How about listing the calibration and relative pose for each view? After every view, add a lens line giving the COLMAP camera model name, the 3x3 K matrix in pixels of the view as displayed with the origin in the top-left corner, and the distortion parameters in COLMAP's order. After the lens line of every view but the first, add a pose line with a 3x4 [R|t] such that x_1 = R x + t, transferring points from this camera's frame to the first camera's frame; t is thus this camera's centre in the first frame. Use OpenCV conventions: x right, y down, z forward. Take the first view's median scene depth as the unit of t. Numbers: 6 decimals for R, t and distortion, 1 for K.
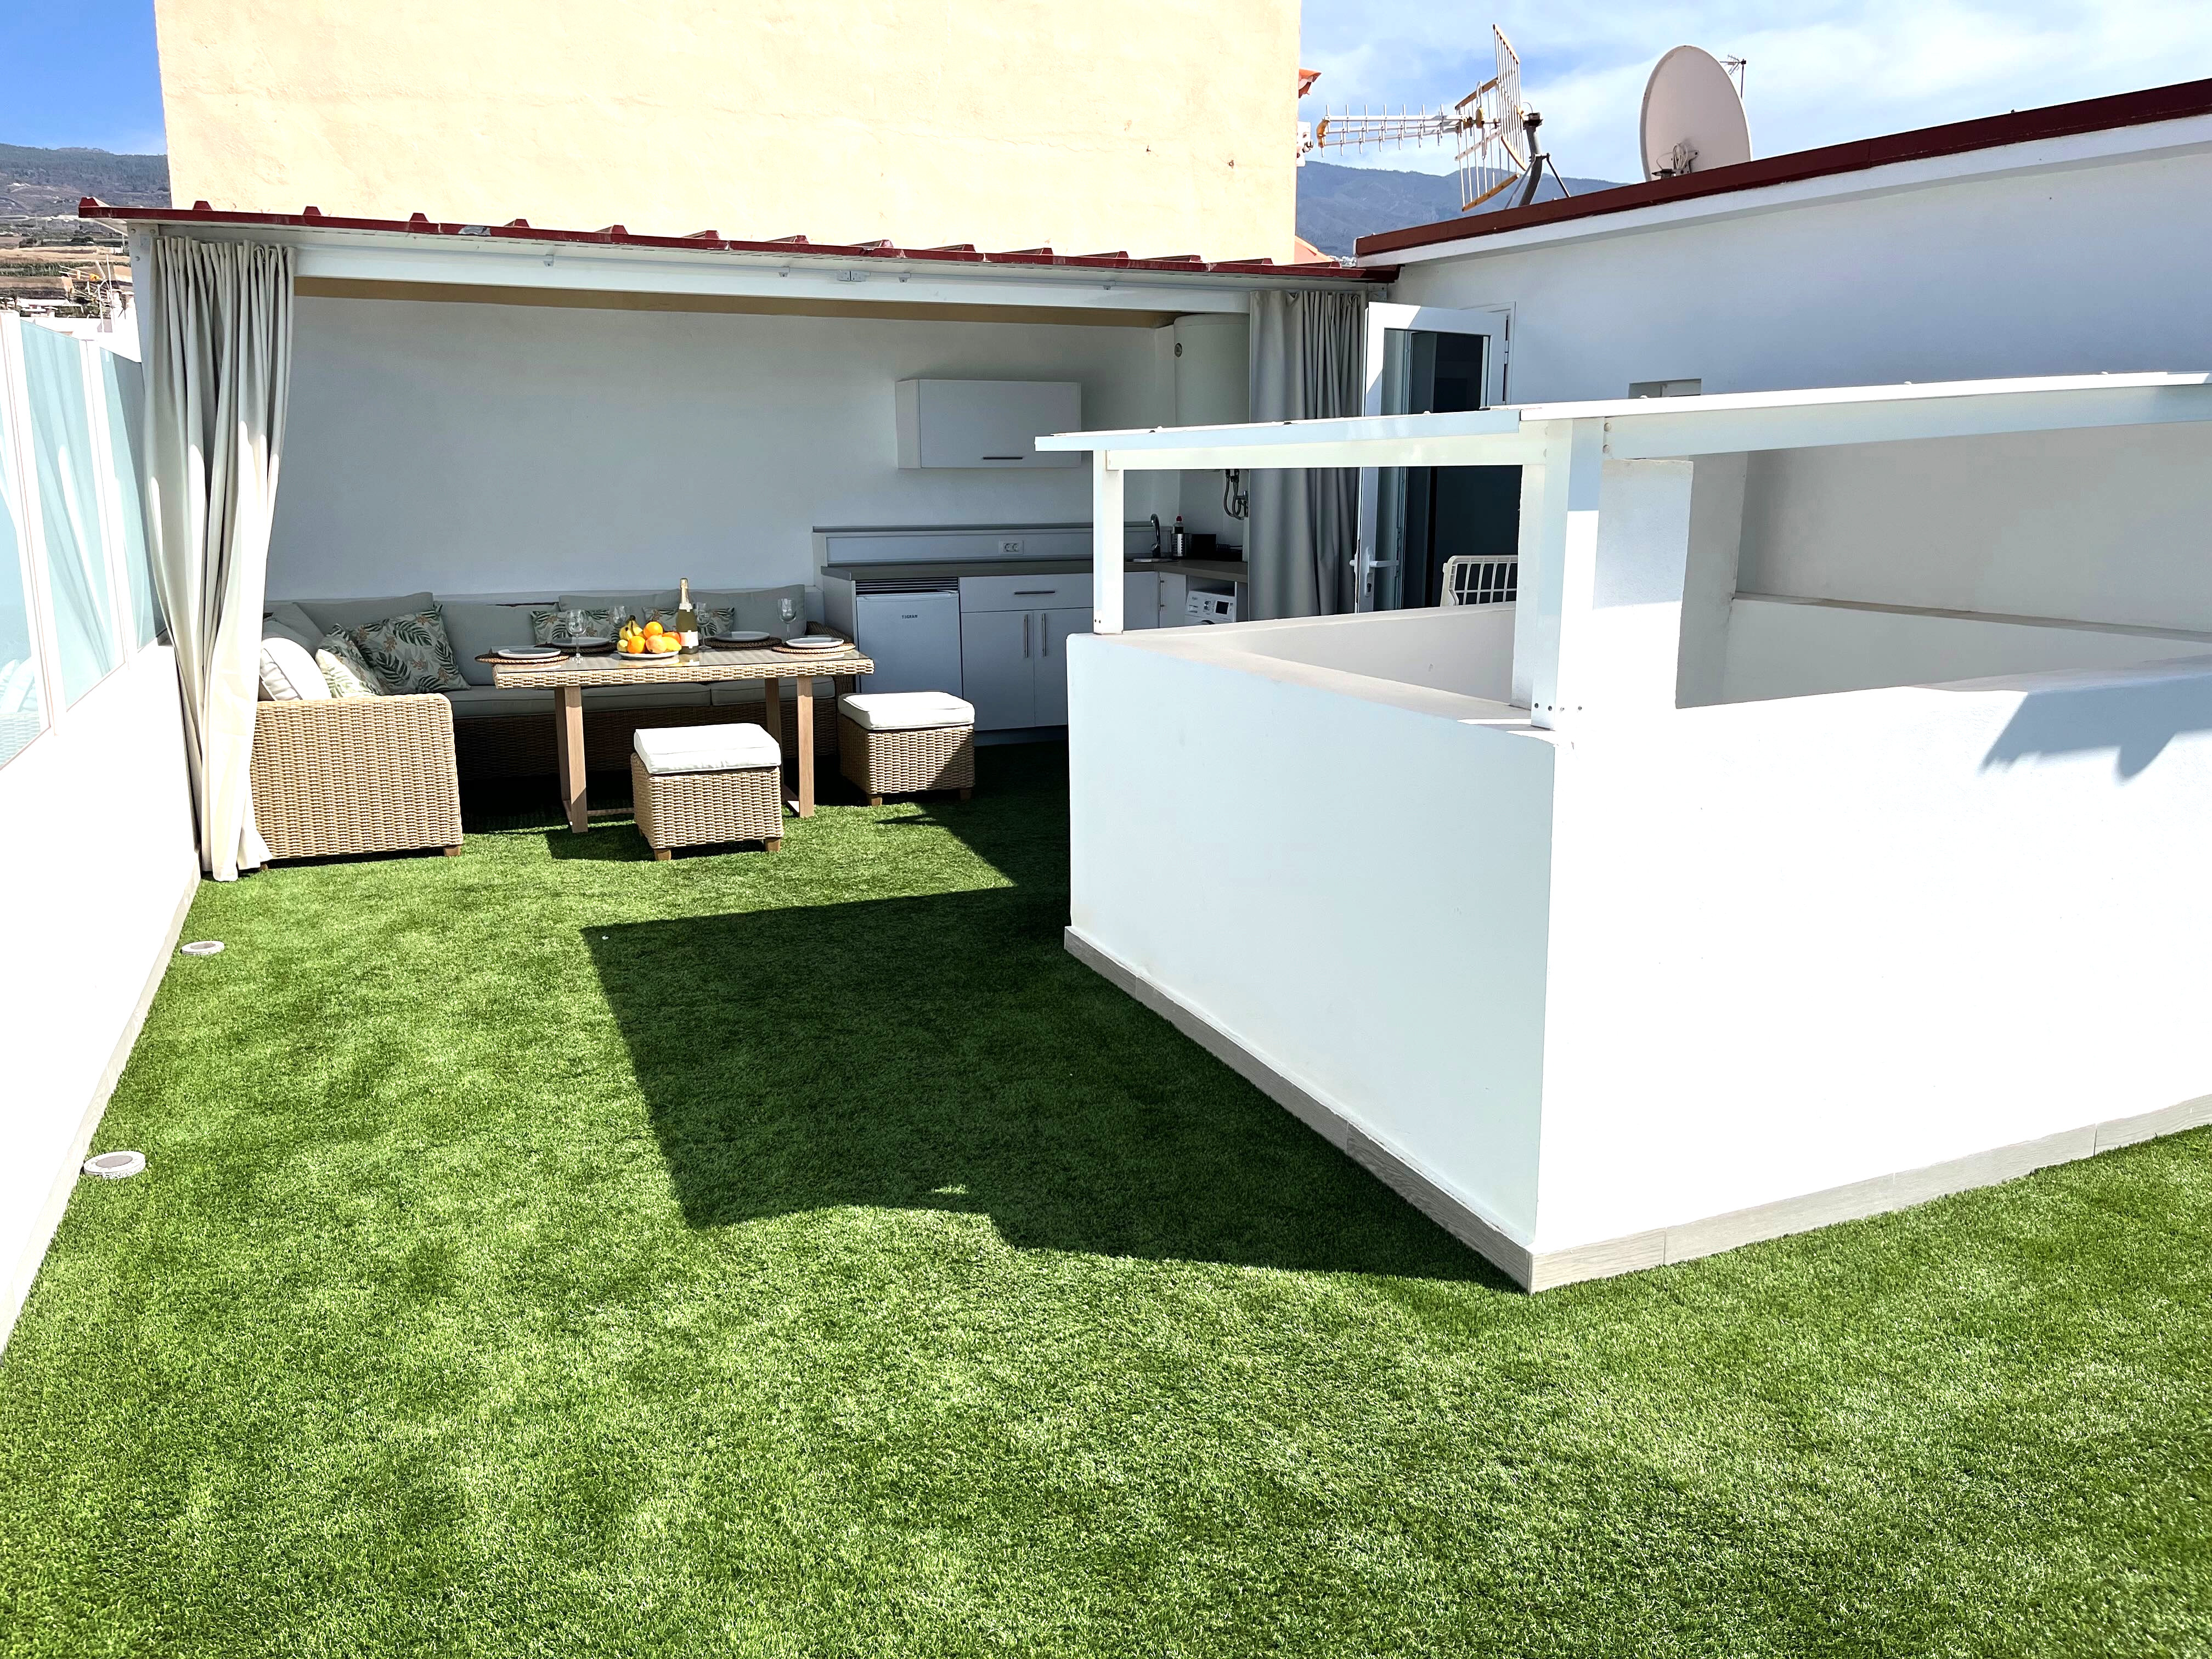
lens RADIAL K [[1518.3, 0, 1106.0], [0, 1518.3, 829.5], [0, 0, 1]] dist [0.098438, -0.093413]
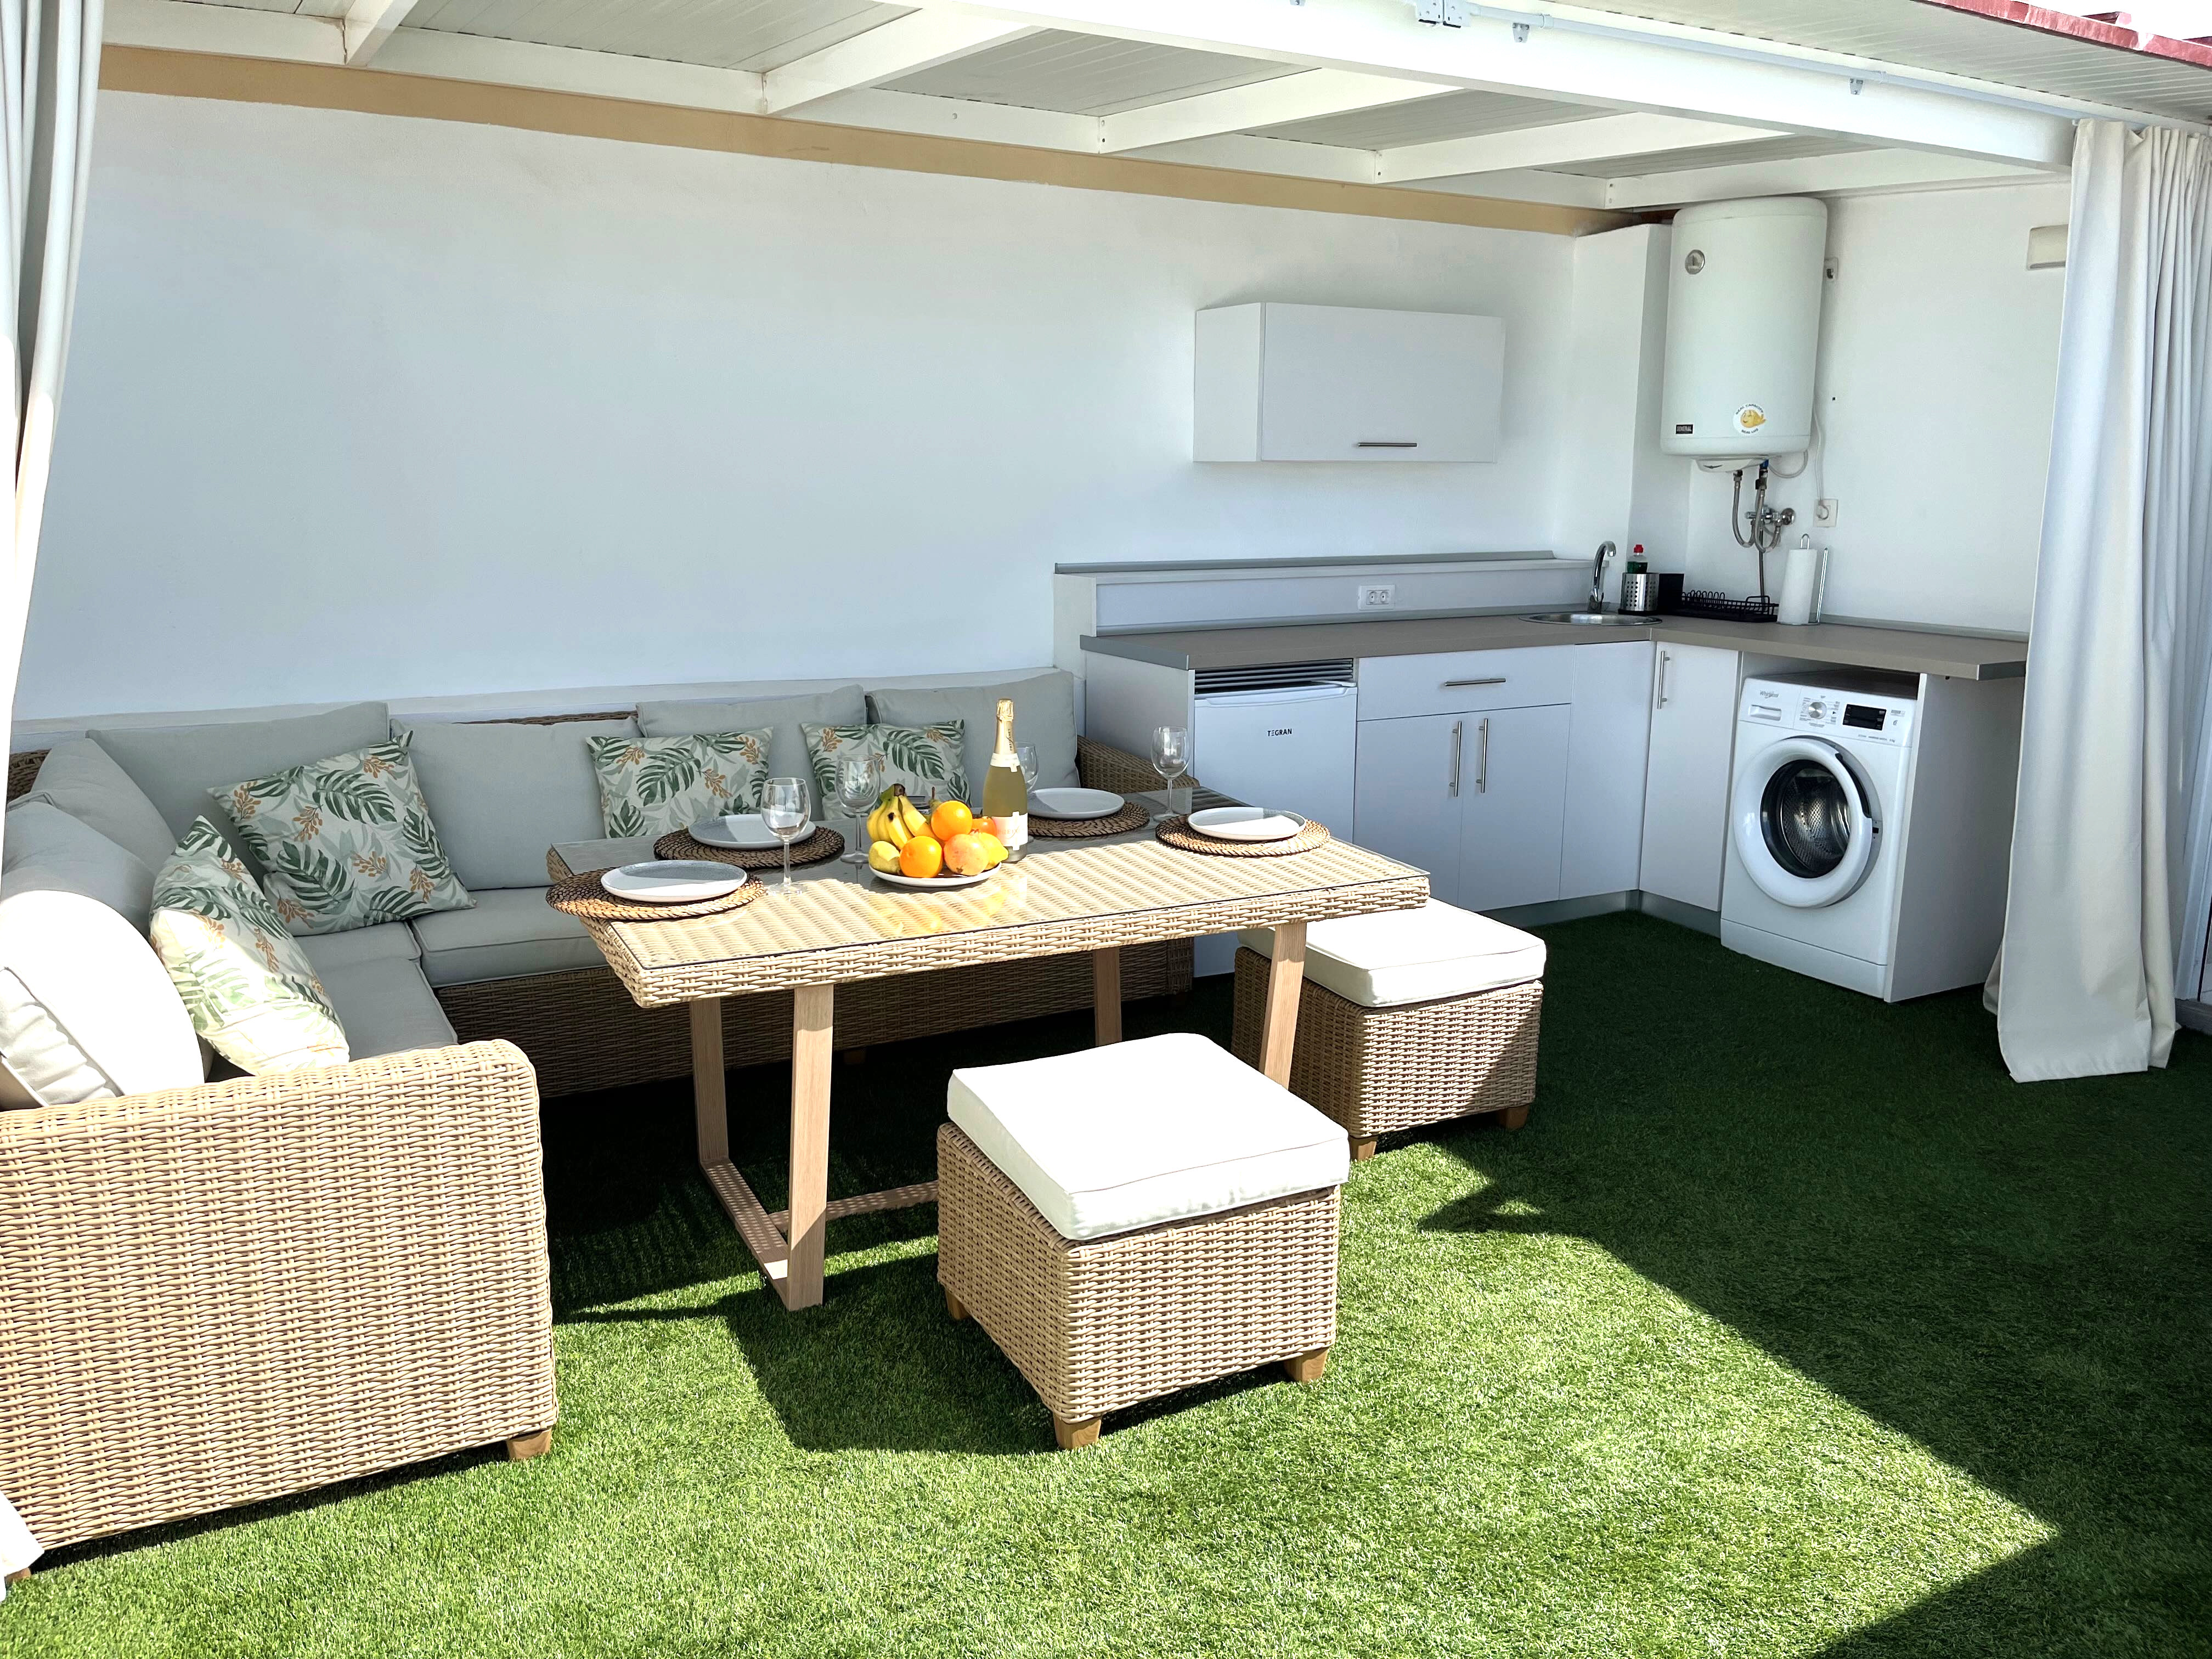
lens RADIAL K [[1518.3, 0, 1106.0], [0, 1518.3, 829.5], [0, 0, 1]] dist [0.098438, -0.093413]
pose [[0.994910, -0.009116, 0.100358, -0.284201], [0.009198, 0.999958, -0.000355, -0.121915], [-0.100351, 0.001276, 0.994951, 0.536847]]
